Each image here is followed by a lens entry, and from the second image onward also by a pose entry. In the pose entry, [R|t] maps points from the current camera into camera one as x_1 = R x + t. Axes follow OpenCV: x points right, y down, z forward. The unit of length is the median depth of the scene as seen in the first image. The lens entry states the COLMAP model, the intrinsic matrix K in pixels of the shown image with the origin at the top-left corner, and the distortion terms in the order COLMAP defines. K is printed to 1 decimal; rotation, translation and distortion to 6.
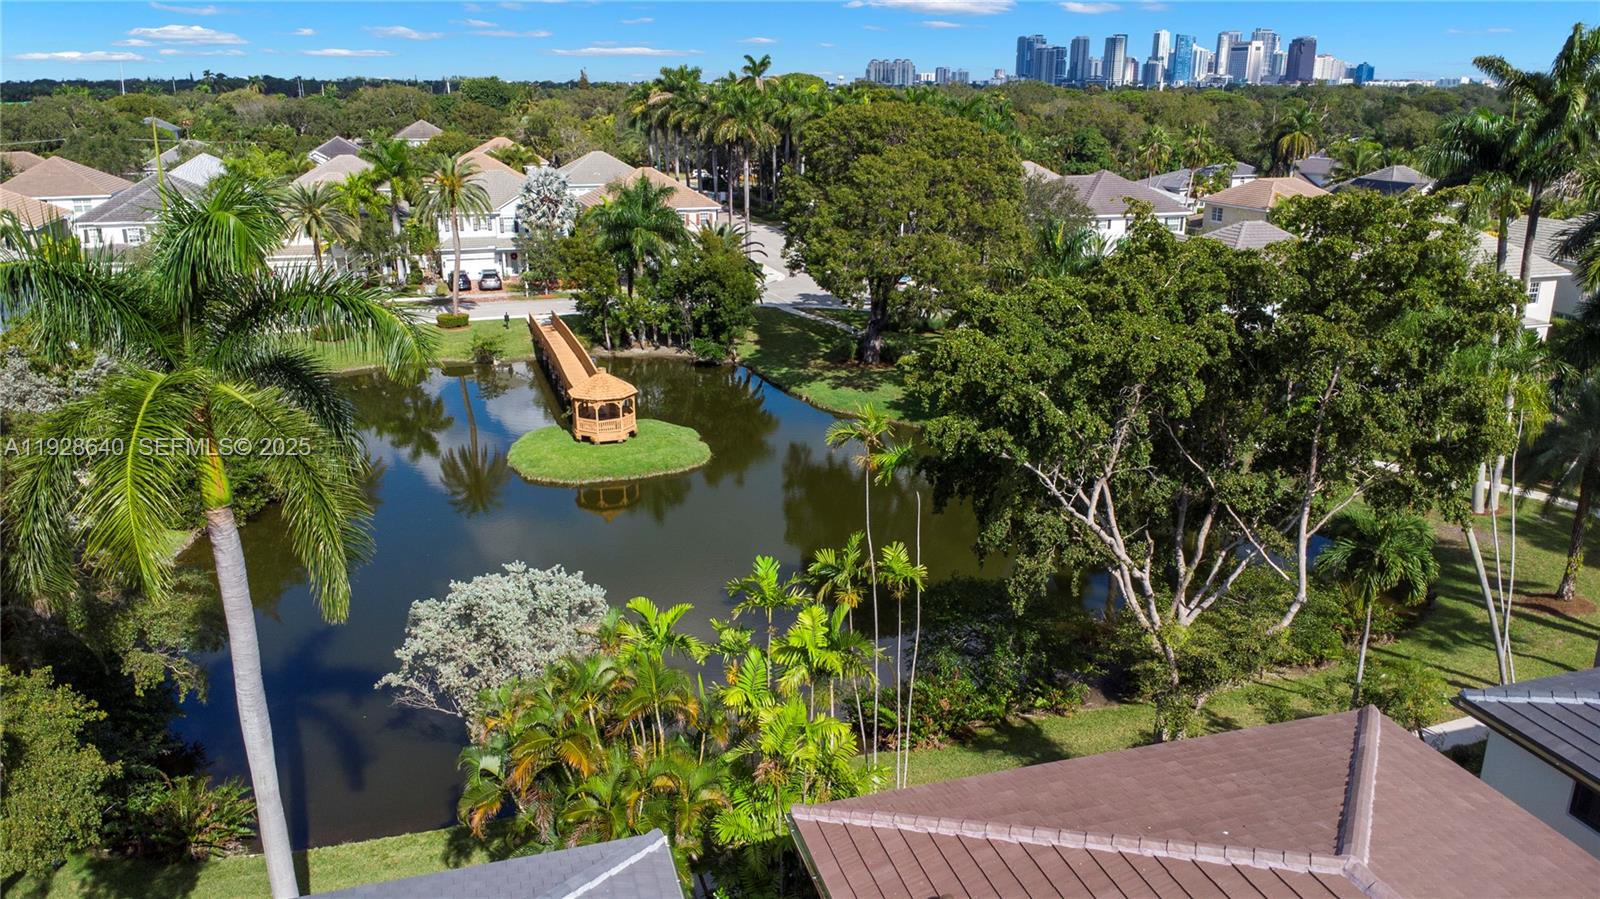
lens RADIAL K [[1172.8, 0, 807.1], [0, 1172.8, 448.3], [0, 0, 1]] dist [0.005047, 0.008041]
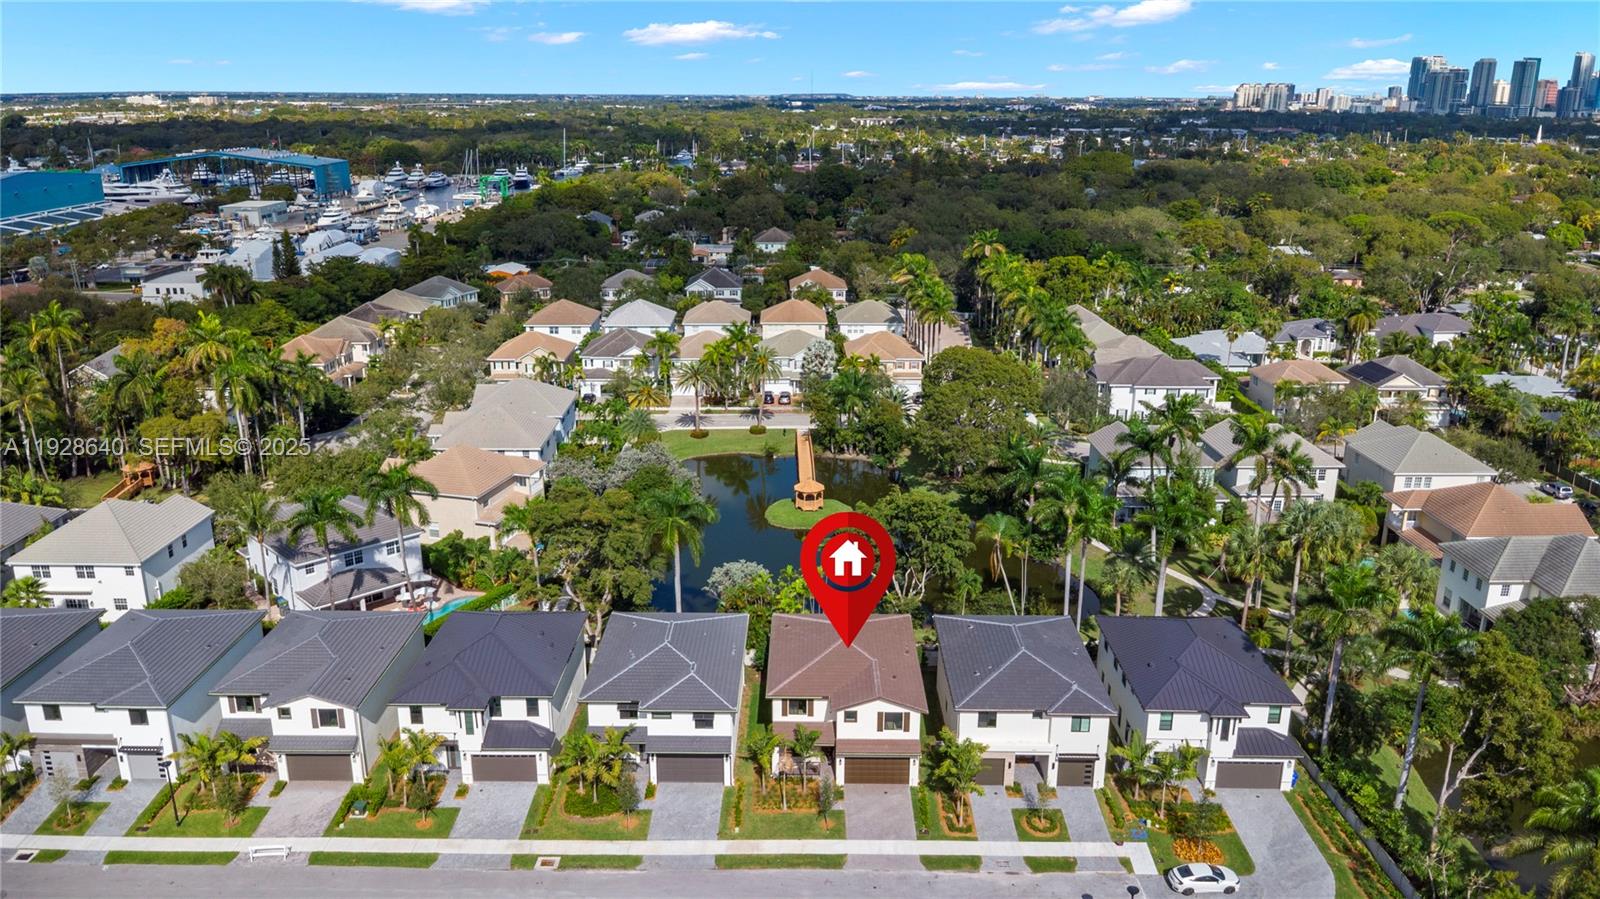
lens RADIAL K [[1172.8, 0, 807.1], [0, 1172.8, 448.3], [0, 0, 1]] dist [0.005047, 0.008041]
pose [[0.955990, 0.089820, -0.279311, 0.326837], [-0.092026, 0.995743, 0.005234, -0.099717], [0.278592, 0.020700, 0.960186, -0.854582]]
